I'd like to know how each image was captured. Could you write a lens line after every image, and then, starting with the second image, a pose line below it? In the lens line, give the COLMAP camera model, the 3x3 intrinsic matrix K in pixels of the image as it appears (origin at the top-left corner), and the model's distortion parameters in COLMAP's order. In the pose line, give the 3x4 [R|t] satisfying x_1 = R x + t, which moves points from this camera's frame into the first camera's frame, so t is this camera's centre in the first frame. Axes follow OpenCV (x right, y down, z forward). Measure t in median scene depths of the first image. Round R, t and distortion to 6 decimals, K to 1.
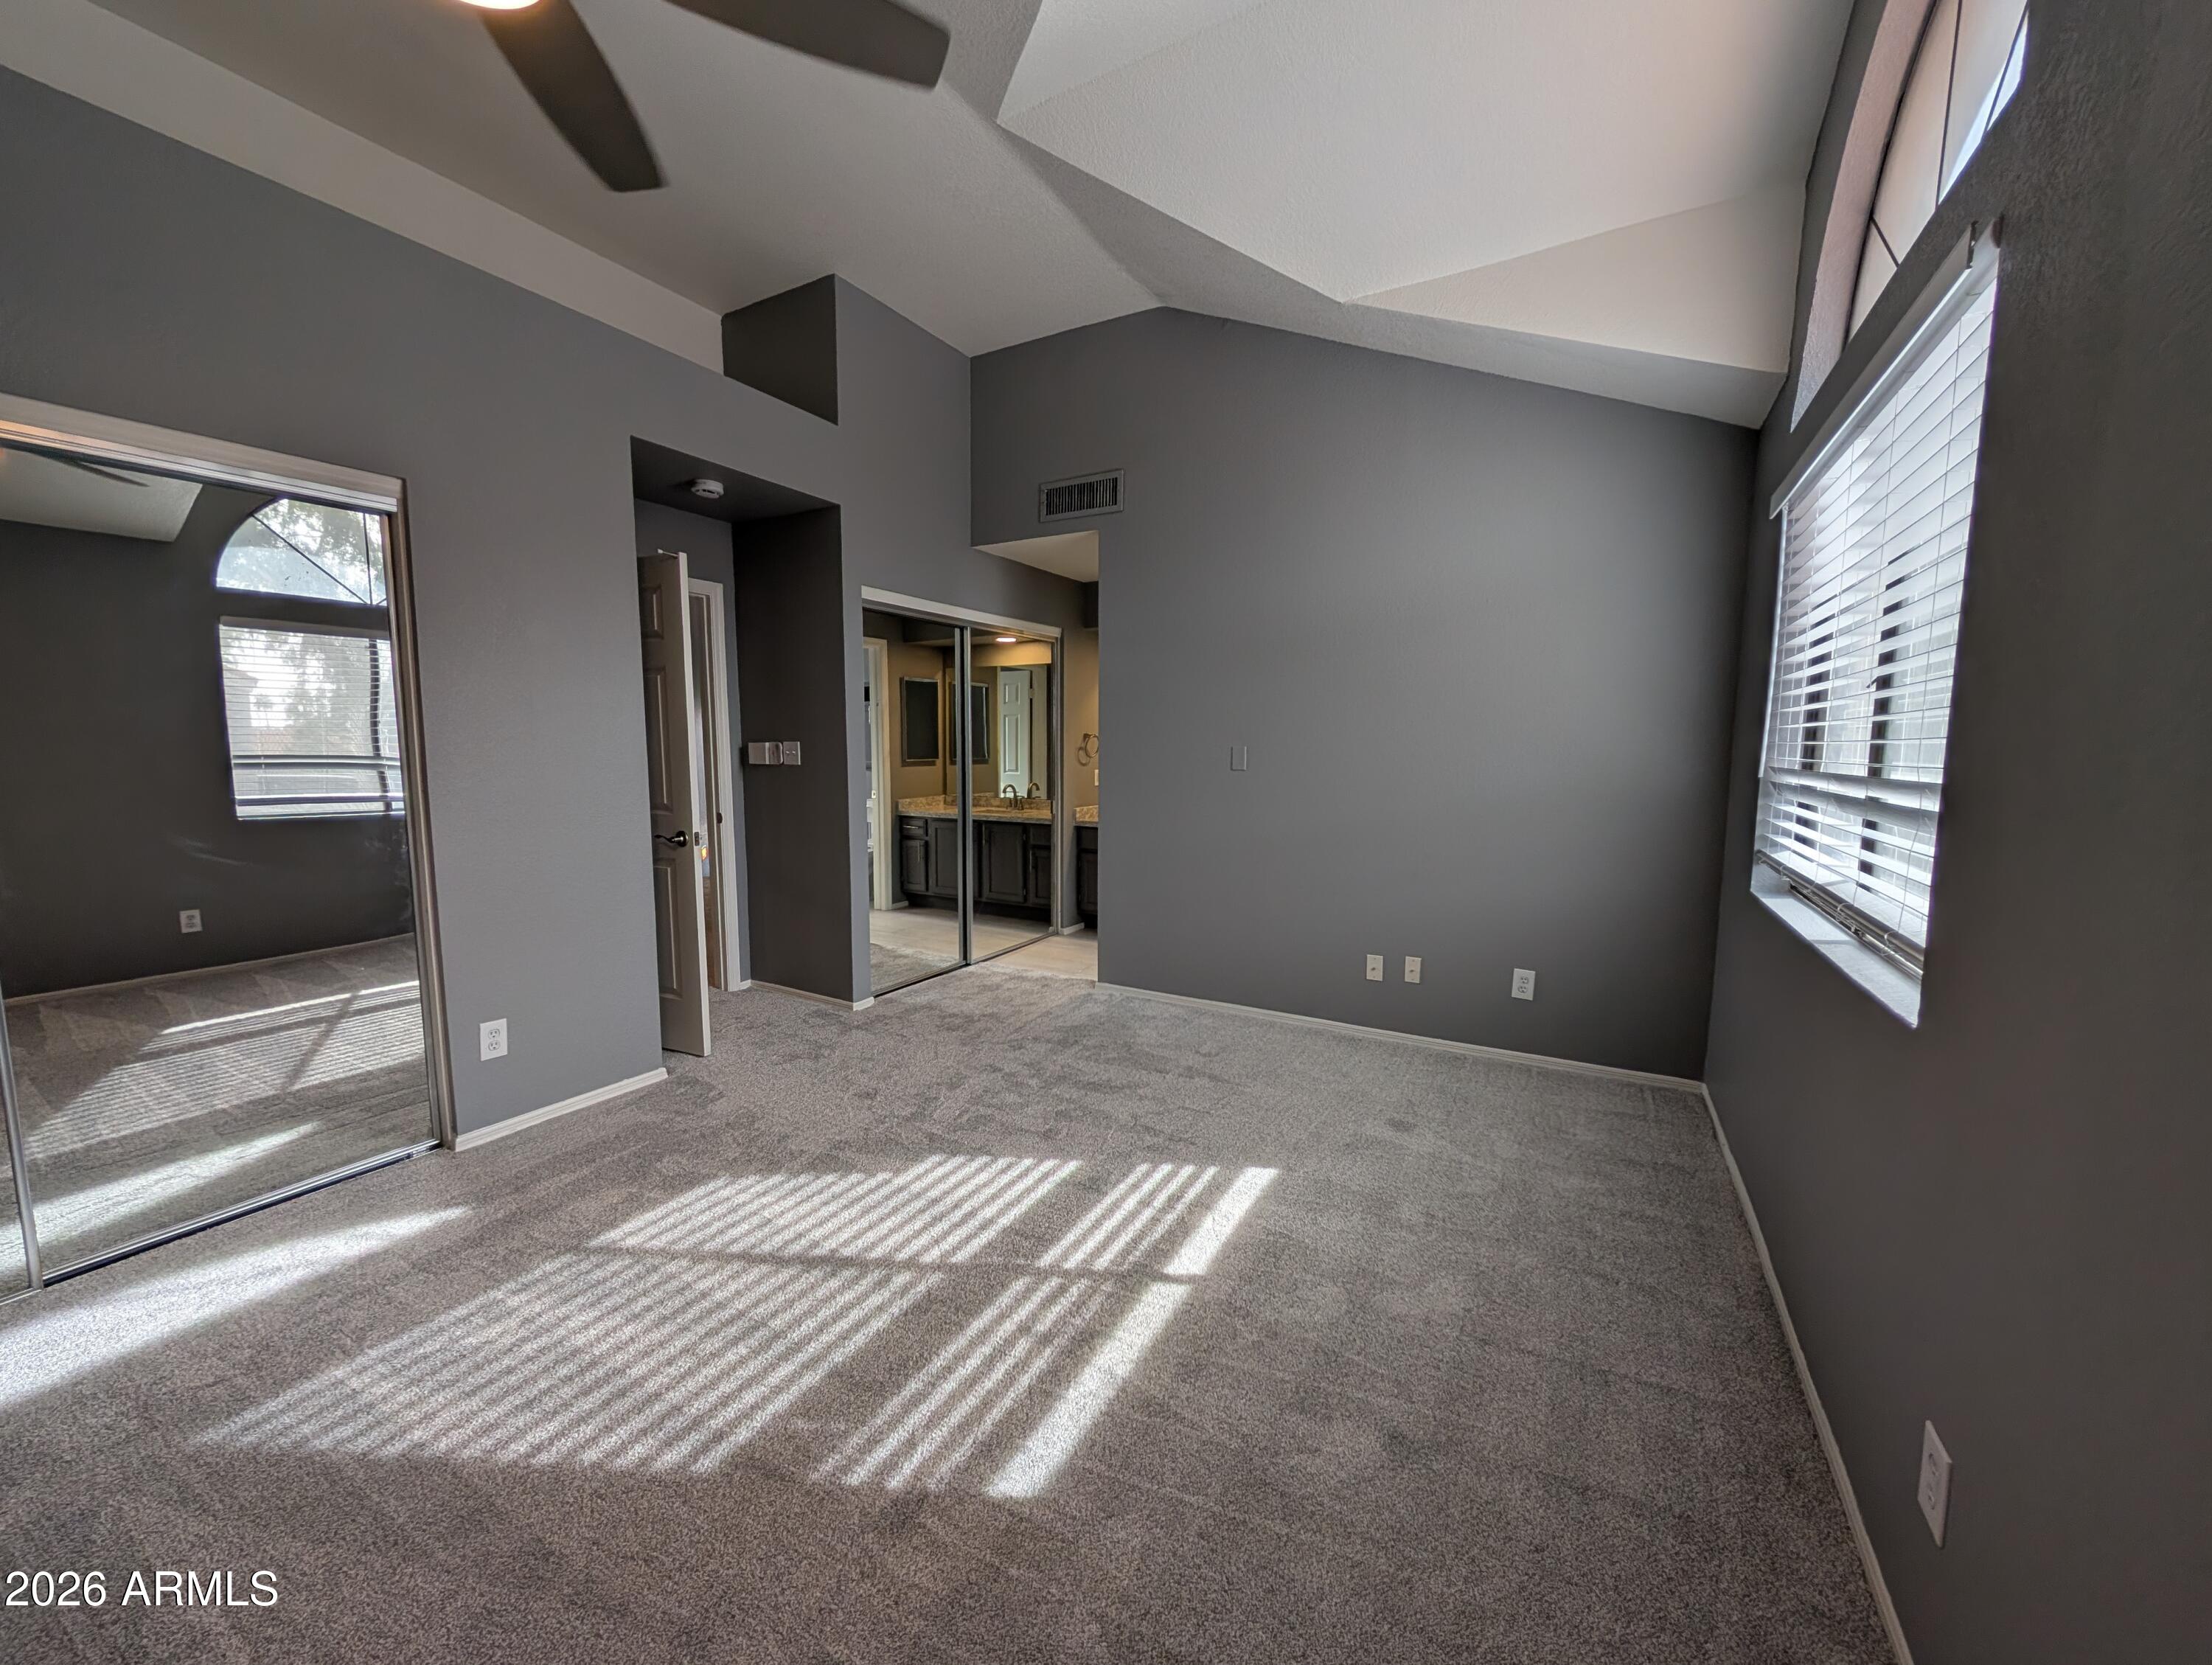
lens RADIAL K [[840.2, 0, 1095.9], [0, 840.2, 837.0], [0, 0, 1]] dist [-0.000587, 0.000620]
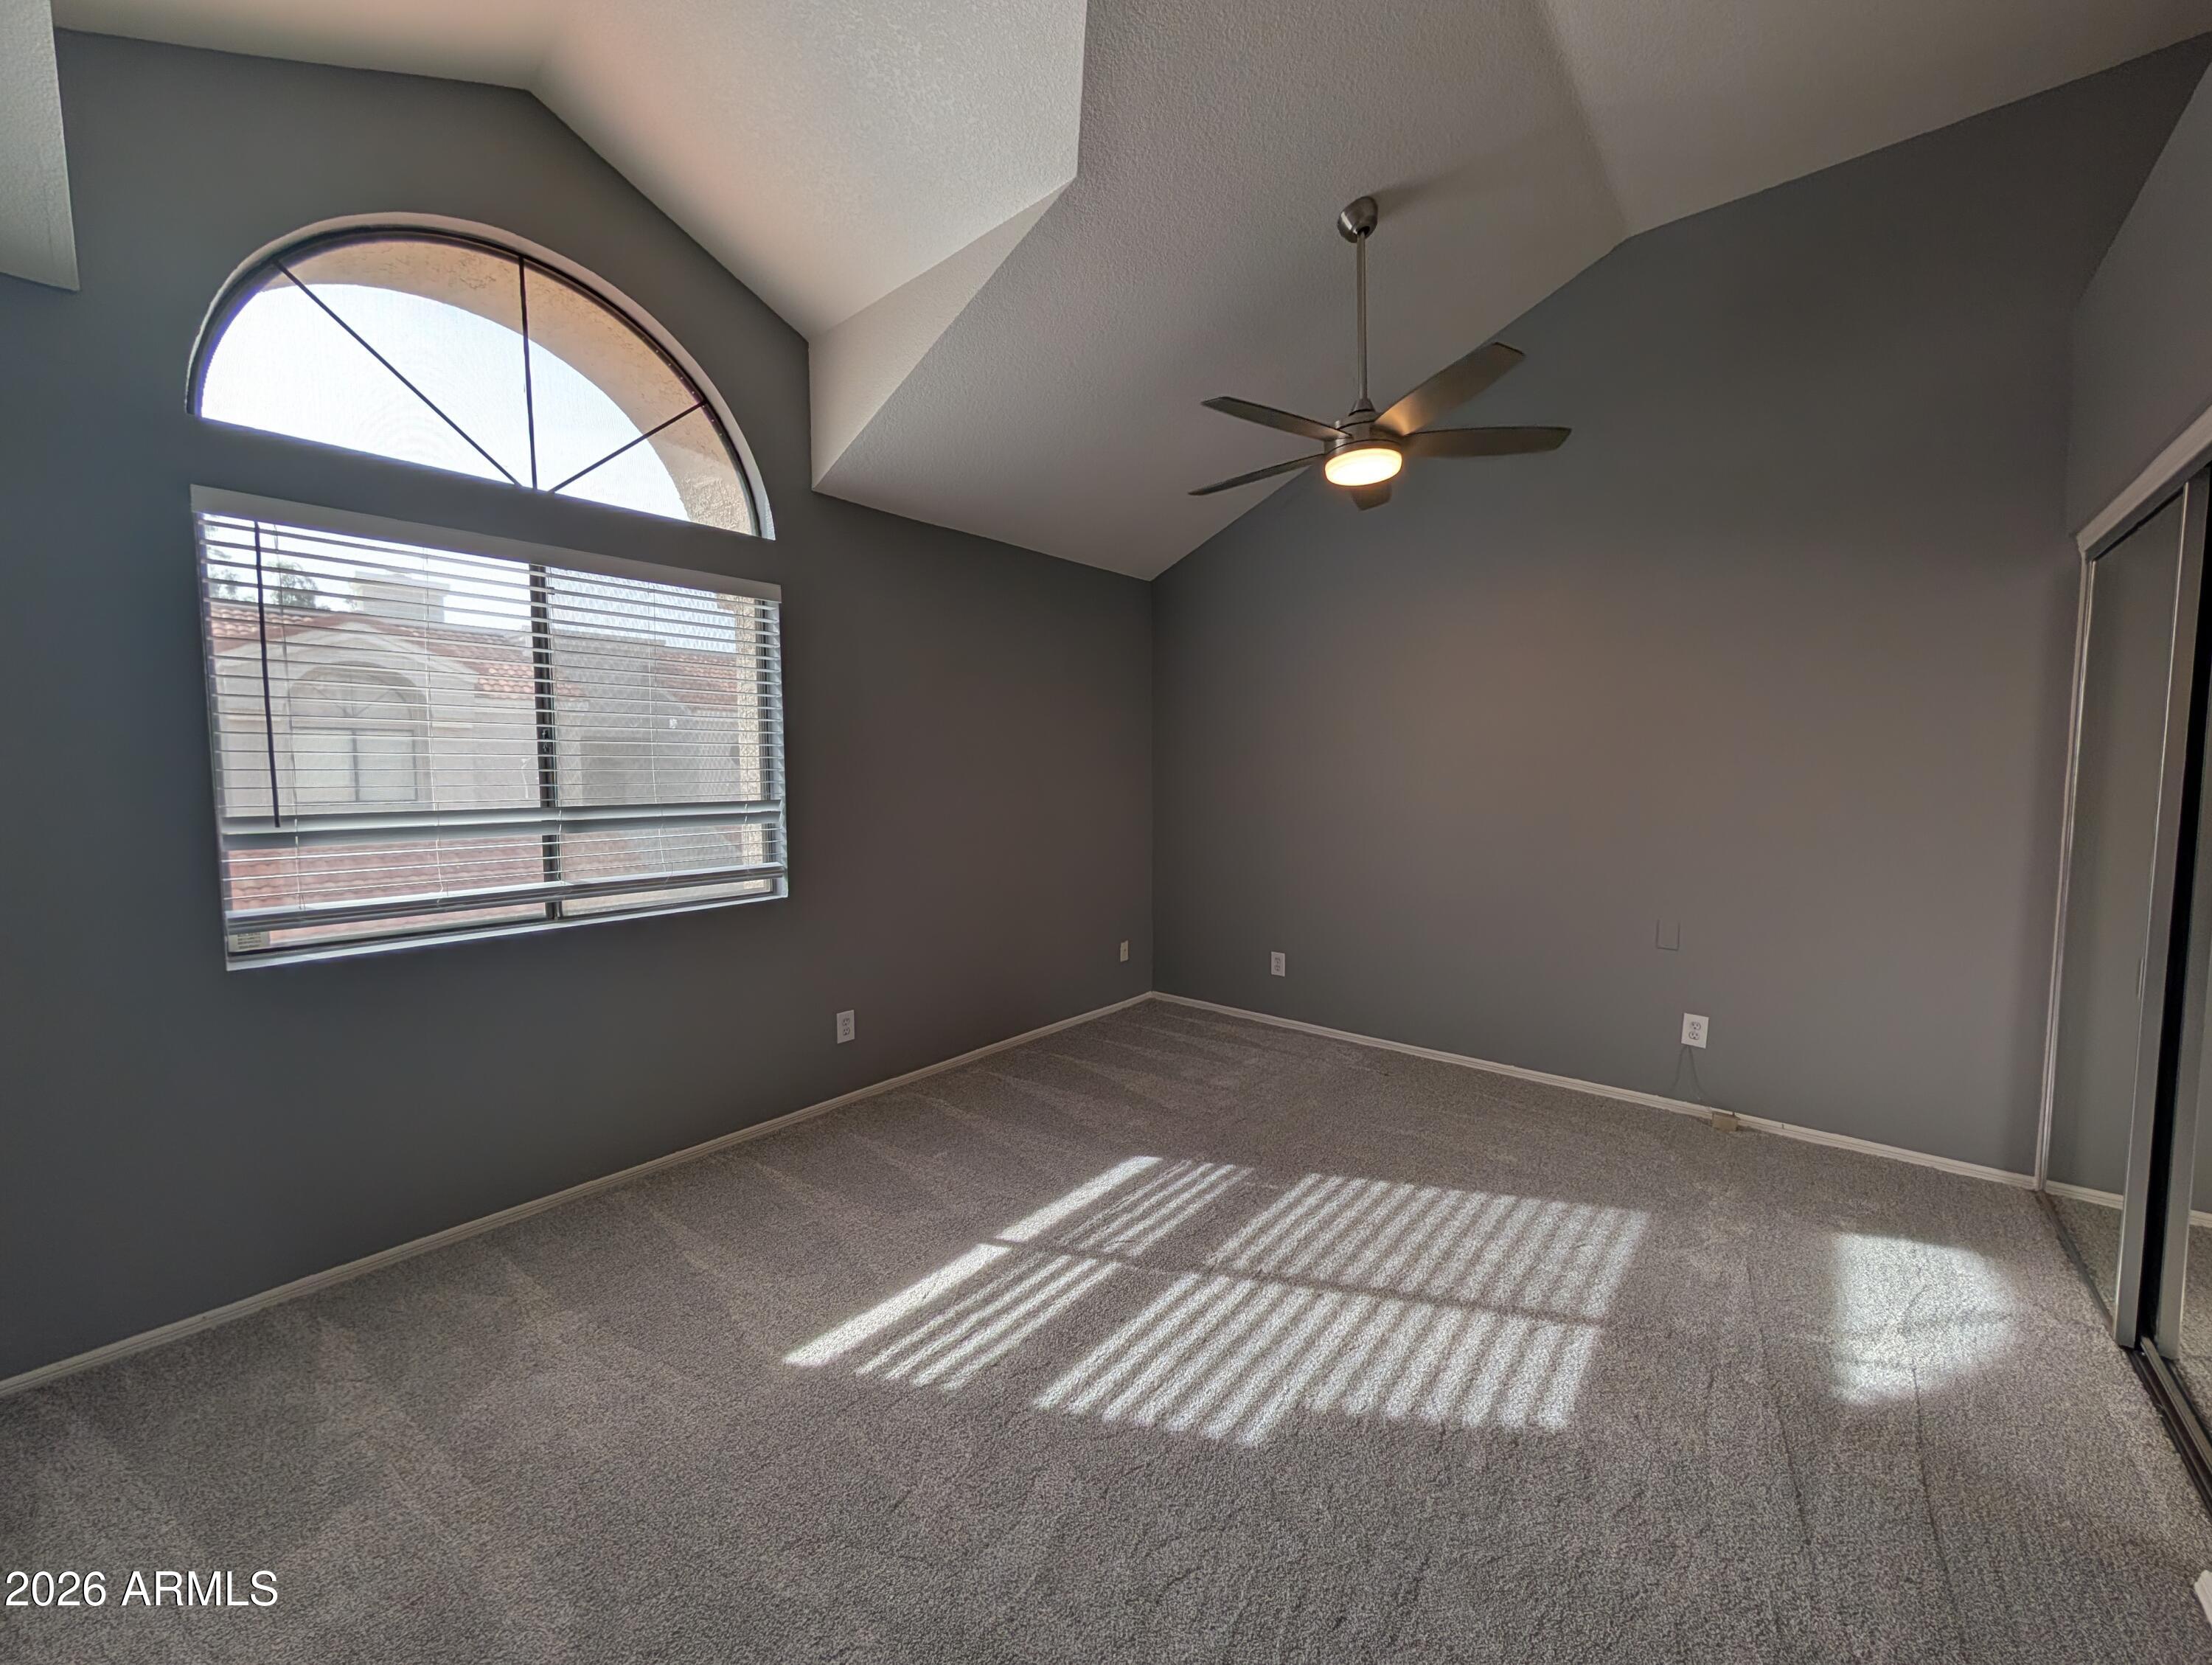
lens RADIAL K [[840.2, 0, 1109.2], [0, 840.2, 836.8], [0, 0, 1]] dist [-0.000587, 0.000620]
pose [[-0.985946, -0.013848, 0.166488, -0.219231], [0.017947, 0.982012, 0.187962, -0.228384], [-0.166097, 0.188308, -0.967963, 1.856532]]
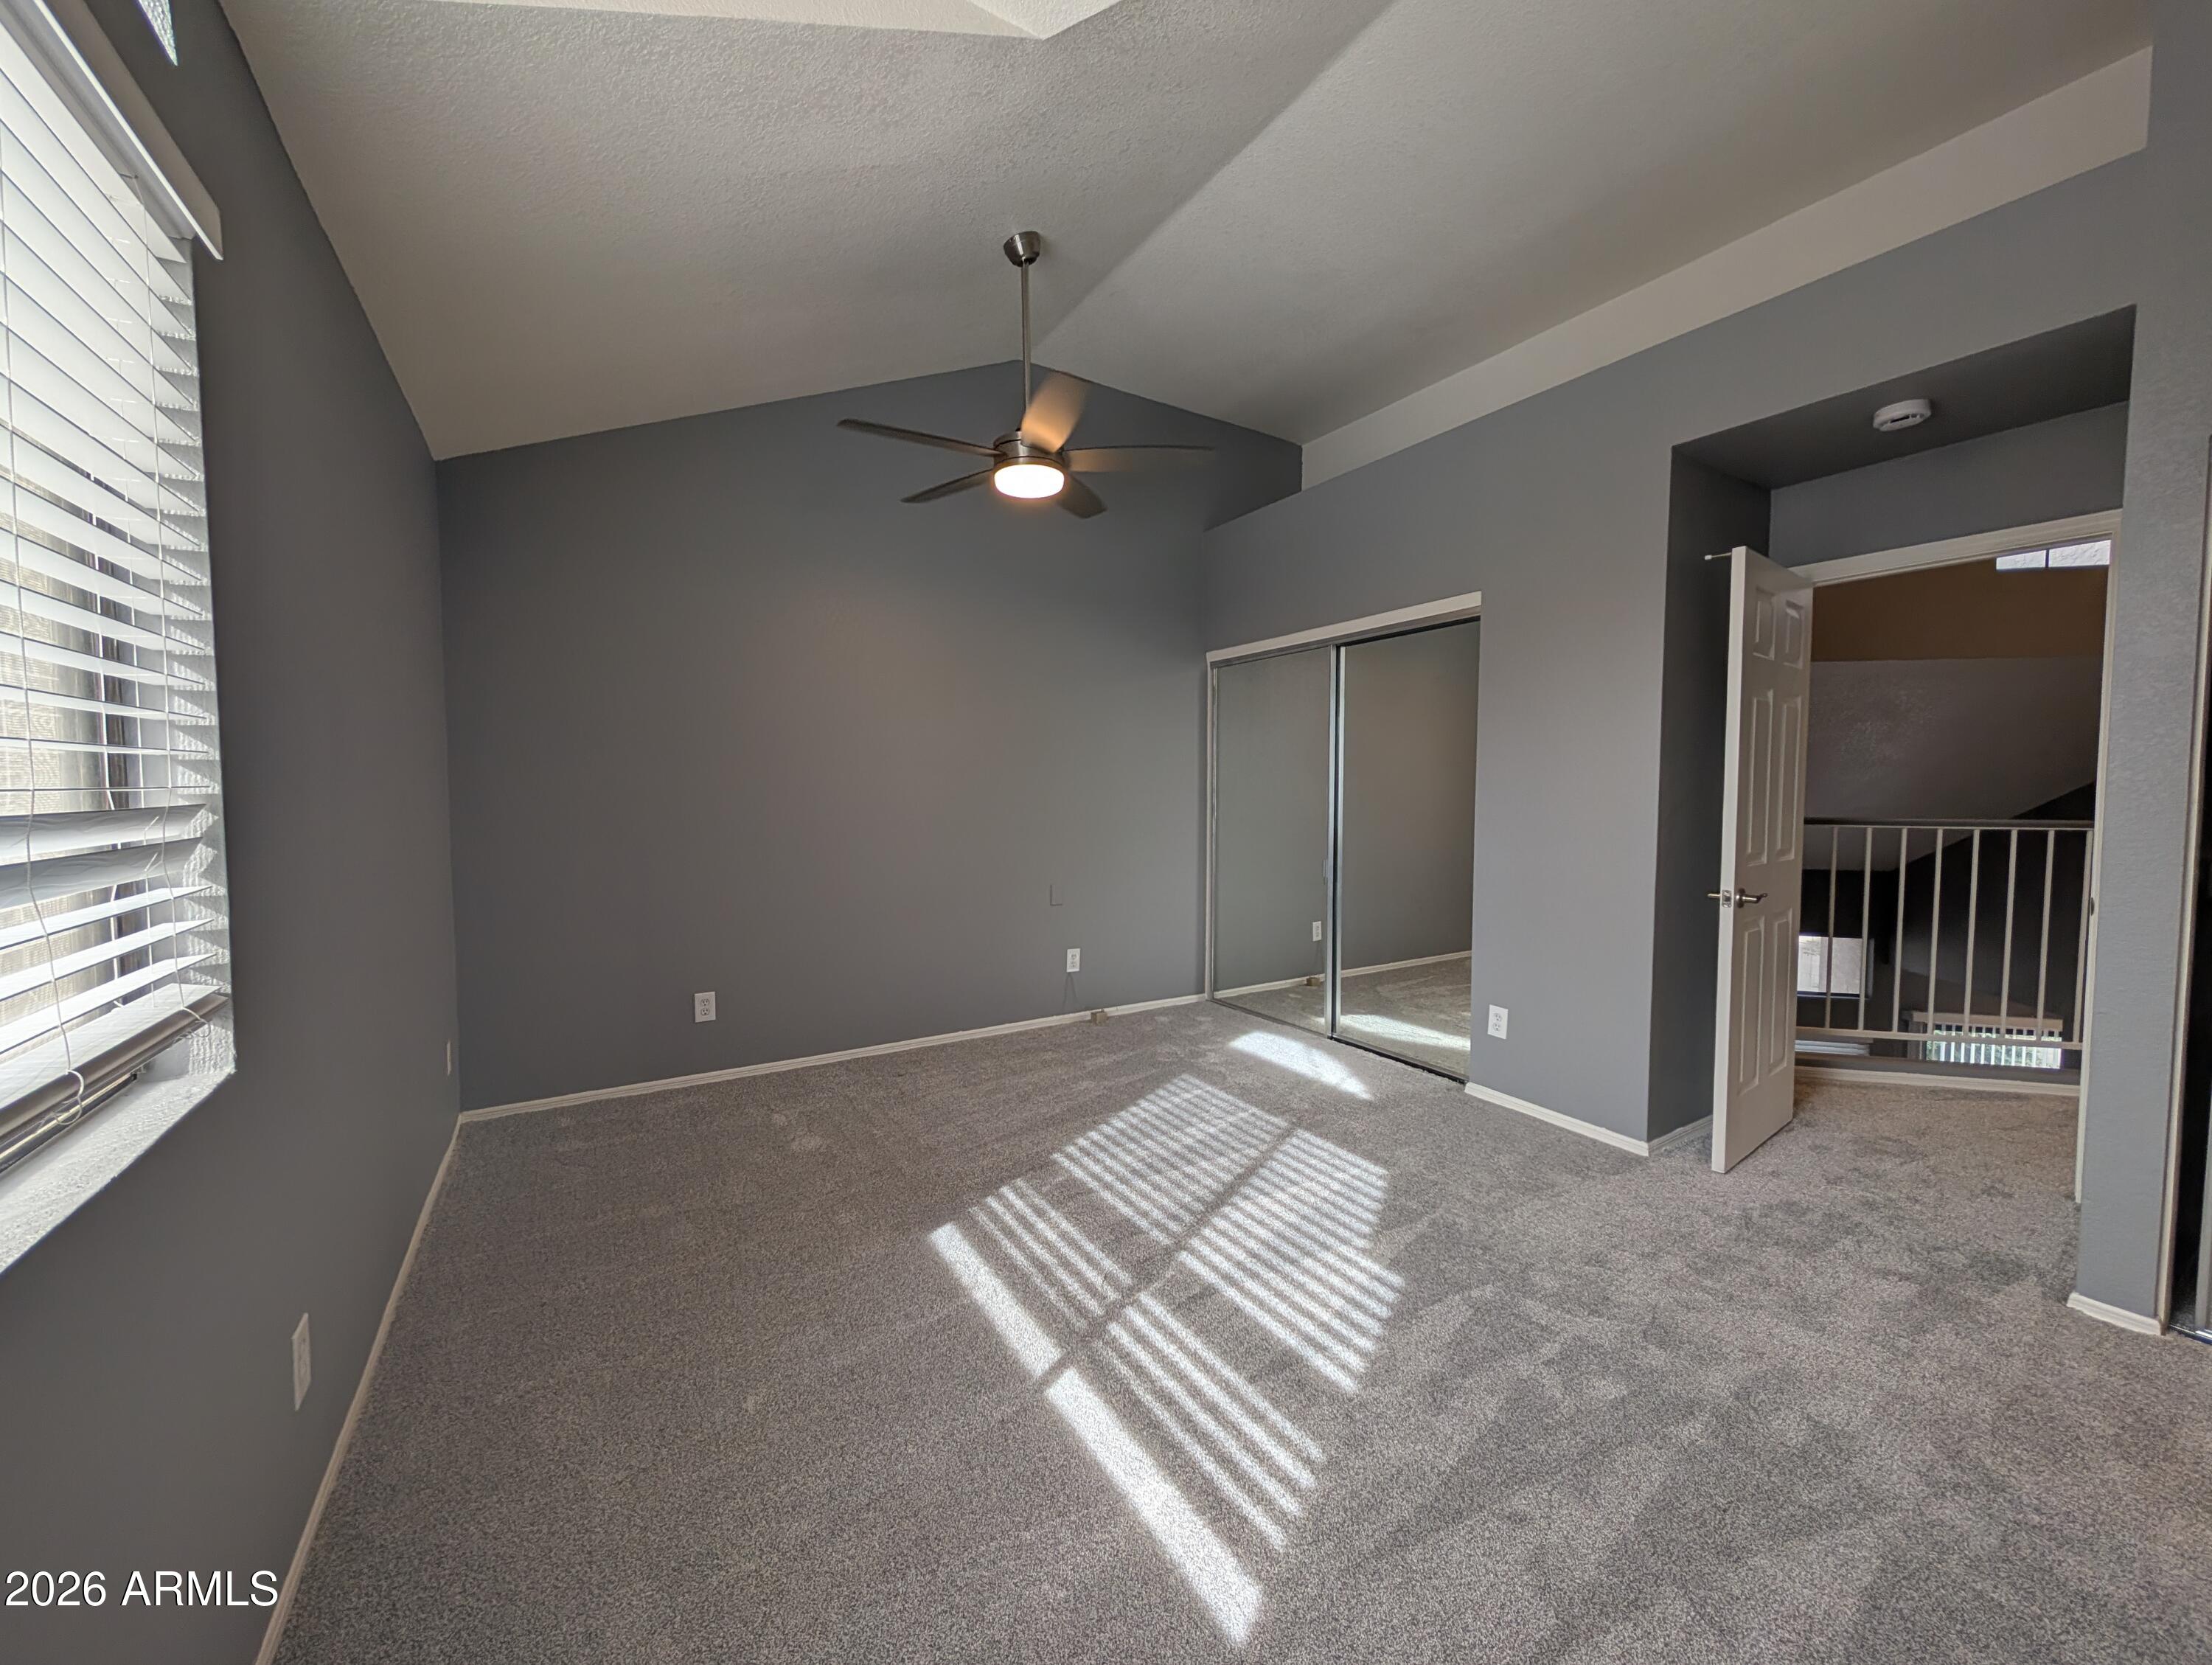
lens RADIAL K [[840.2, 0, 1107.2], [0, 840.2, 827.6], [0, 0, 1]] dist [-0.000587, 0.000620]
pose [[-0.466178, 0.039585, -0.883805, 0.771038], [-0.101579, 0.989997, 0.097920, -0.124872], [0.878840, 0.135424, -0.457494, 1.277902]]
